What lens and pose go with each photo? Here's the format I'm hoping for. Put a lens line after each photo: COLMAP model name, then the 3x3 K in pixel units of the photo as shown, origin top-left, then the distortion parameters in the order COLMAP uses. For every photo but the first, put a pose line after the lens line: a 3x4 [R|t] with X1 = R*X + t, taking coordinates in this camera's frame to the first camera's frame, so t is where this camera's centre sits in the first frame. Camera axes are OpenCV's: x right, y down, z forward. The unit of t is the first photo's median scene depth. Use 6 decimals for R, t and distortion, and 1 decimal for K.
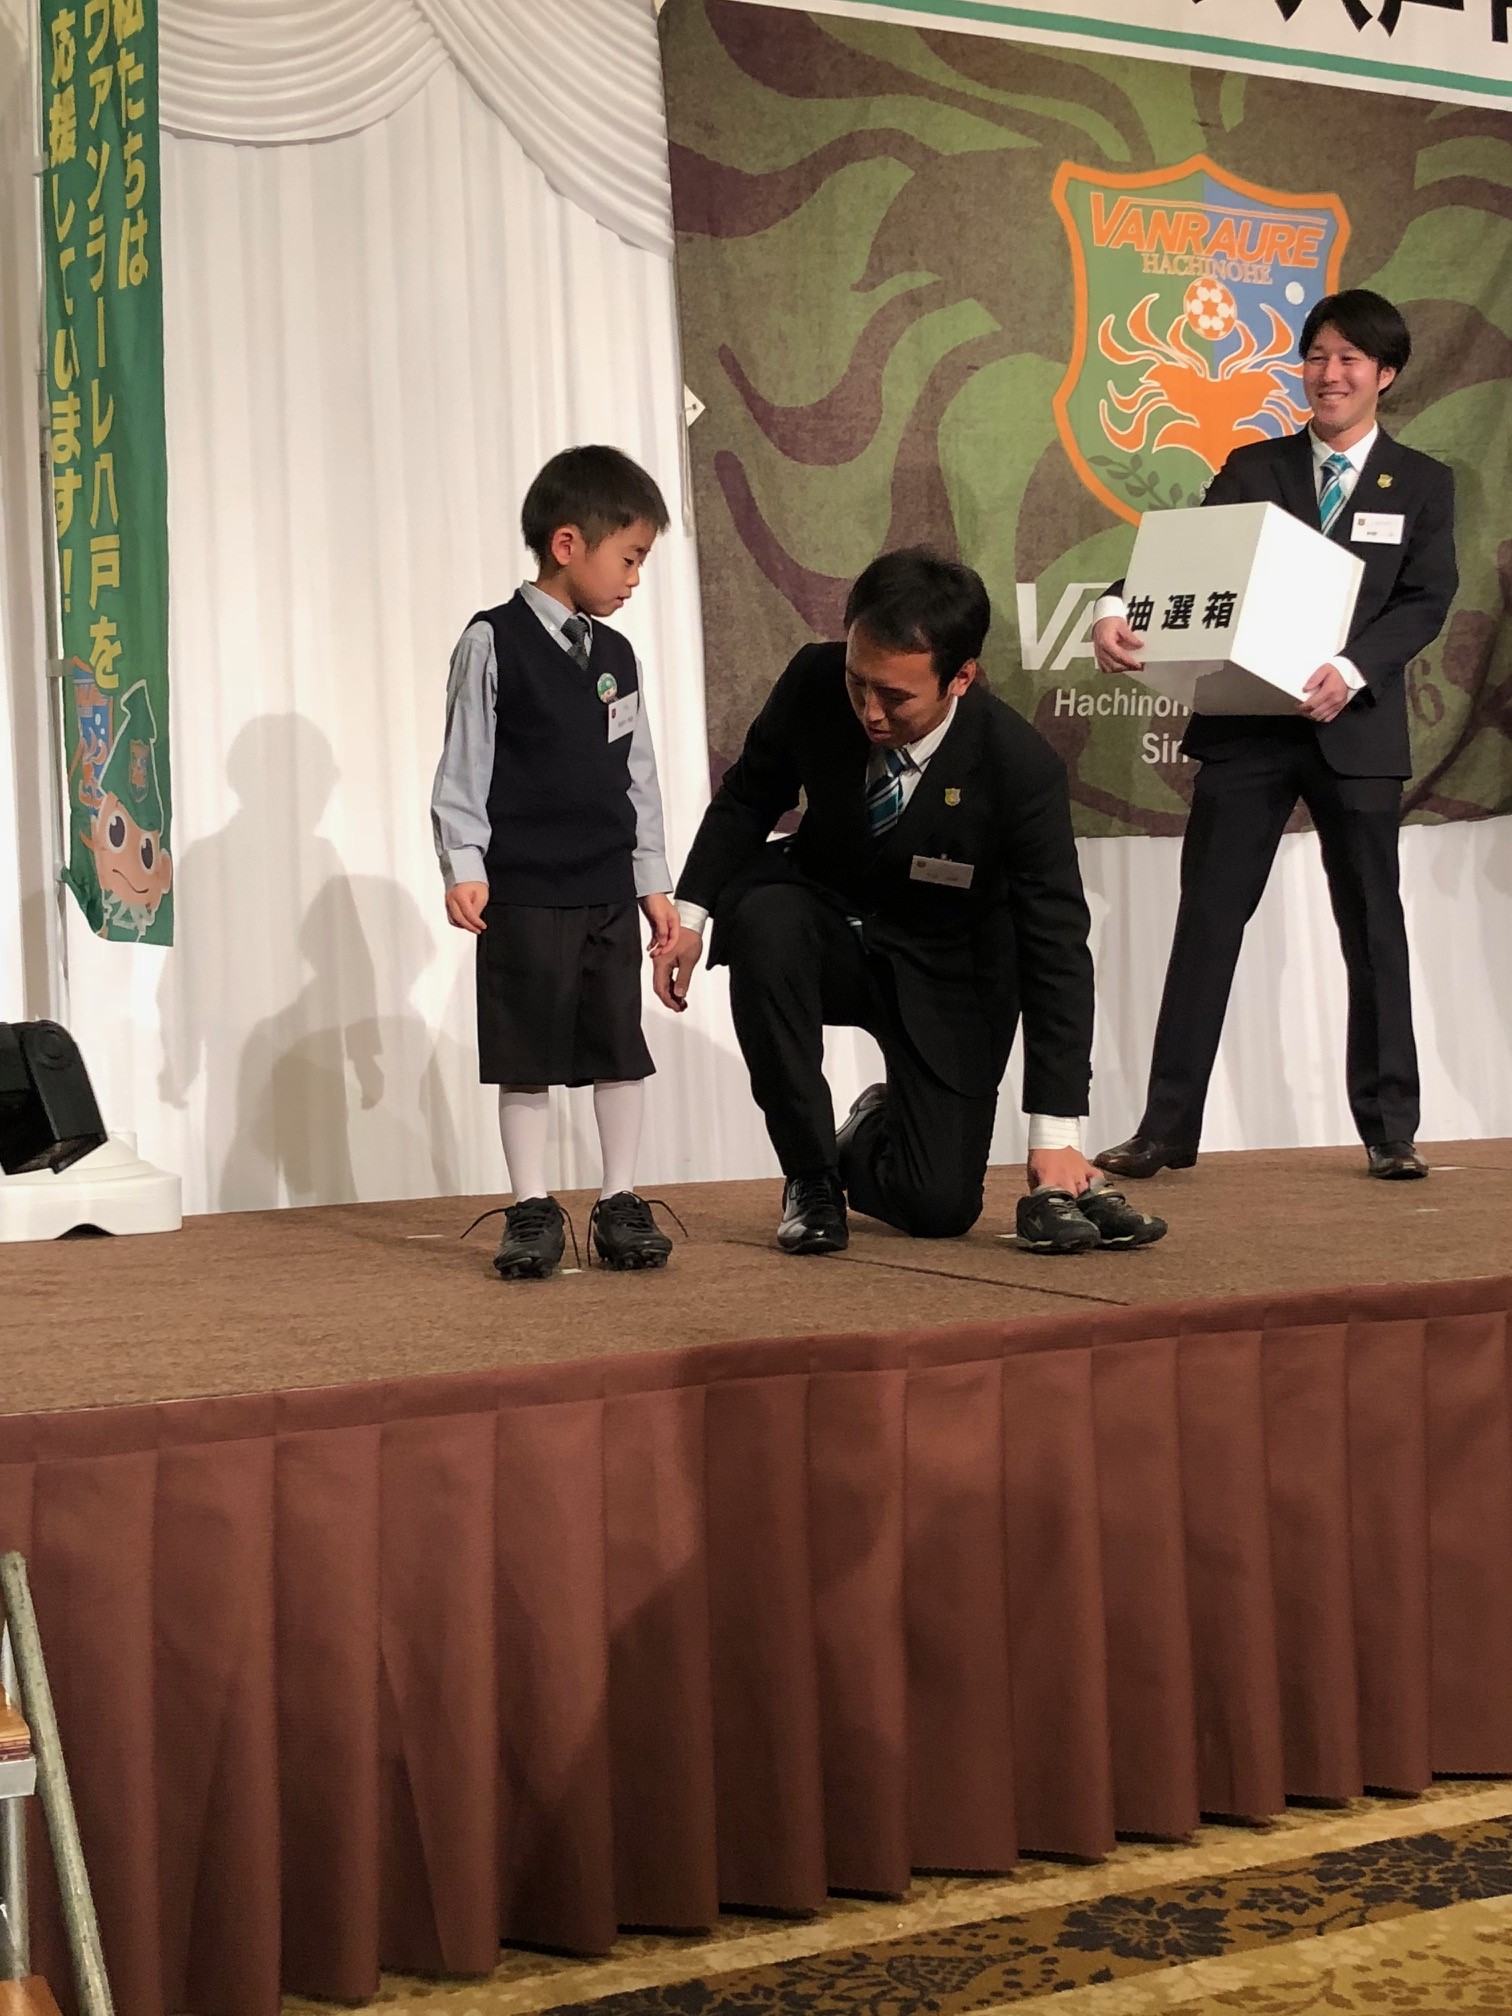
lens RADIAL K [[2683.9, 0, 783.8], [0, 2683.9, 985.9], [0, 0, 1]] dist [0.049312, 0.000000]
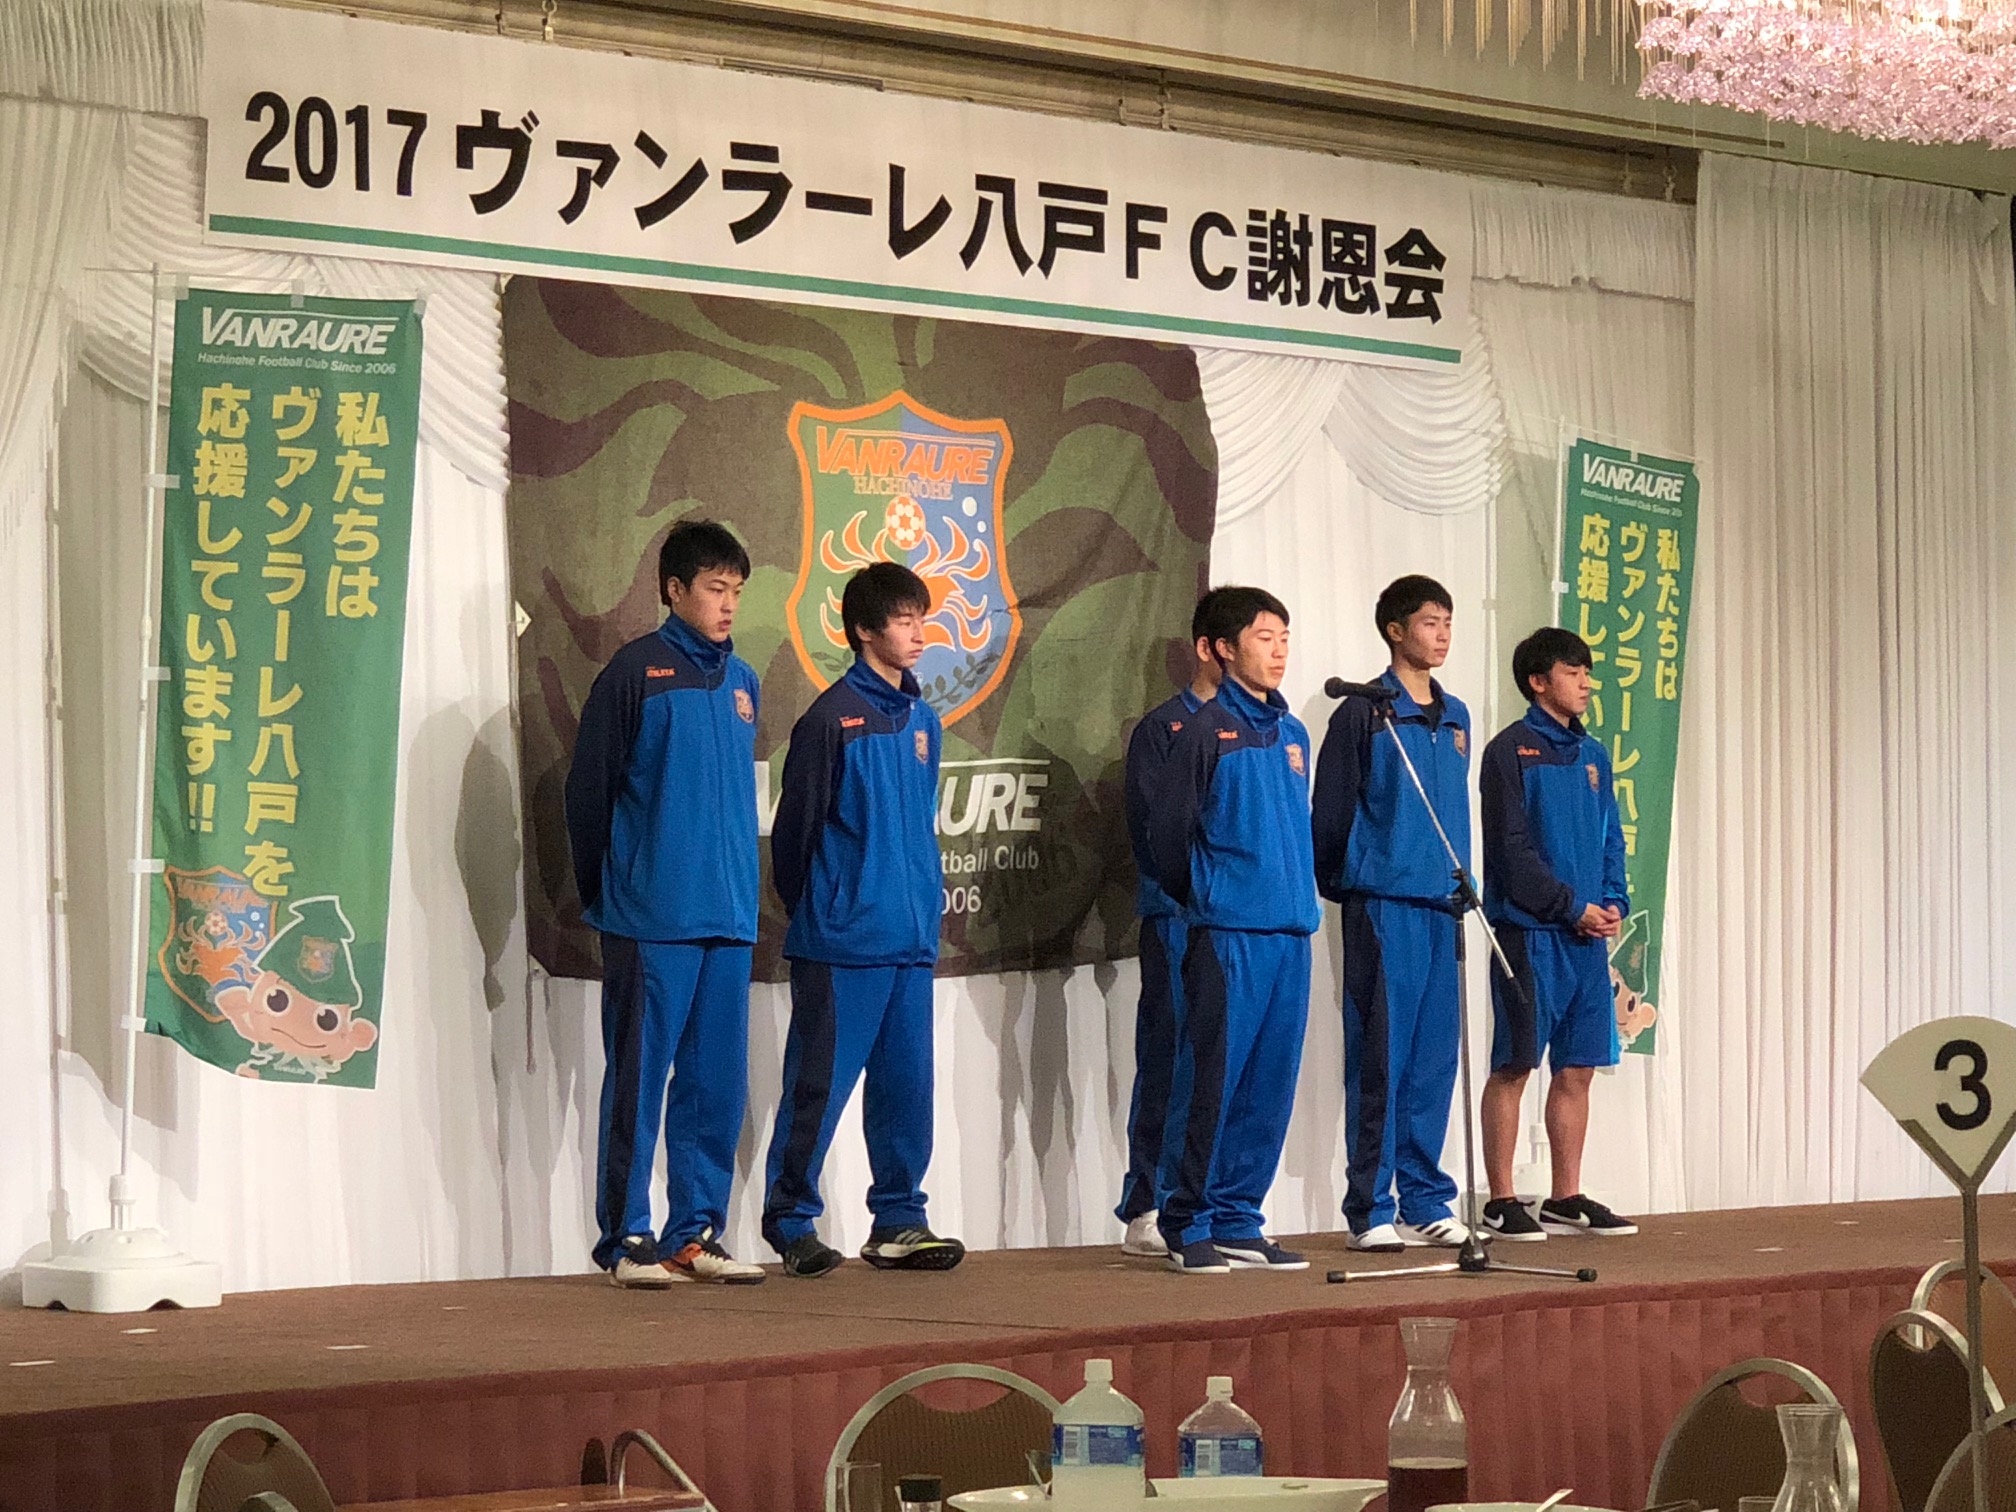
lens RADIAL K [[5514.0, 0, 992.6], [0, 5514.0, 740.1], [0, 0, 1]] dist [0.006826, 0.000000]
pose [[0.946687, 0.036746, 0.320052, -0.580668], [-0.024502, 0.998809, -0.042202, -0.061281], [-0.321221, 0.032110, 0.946460, -1.294186]]
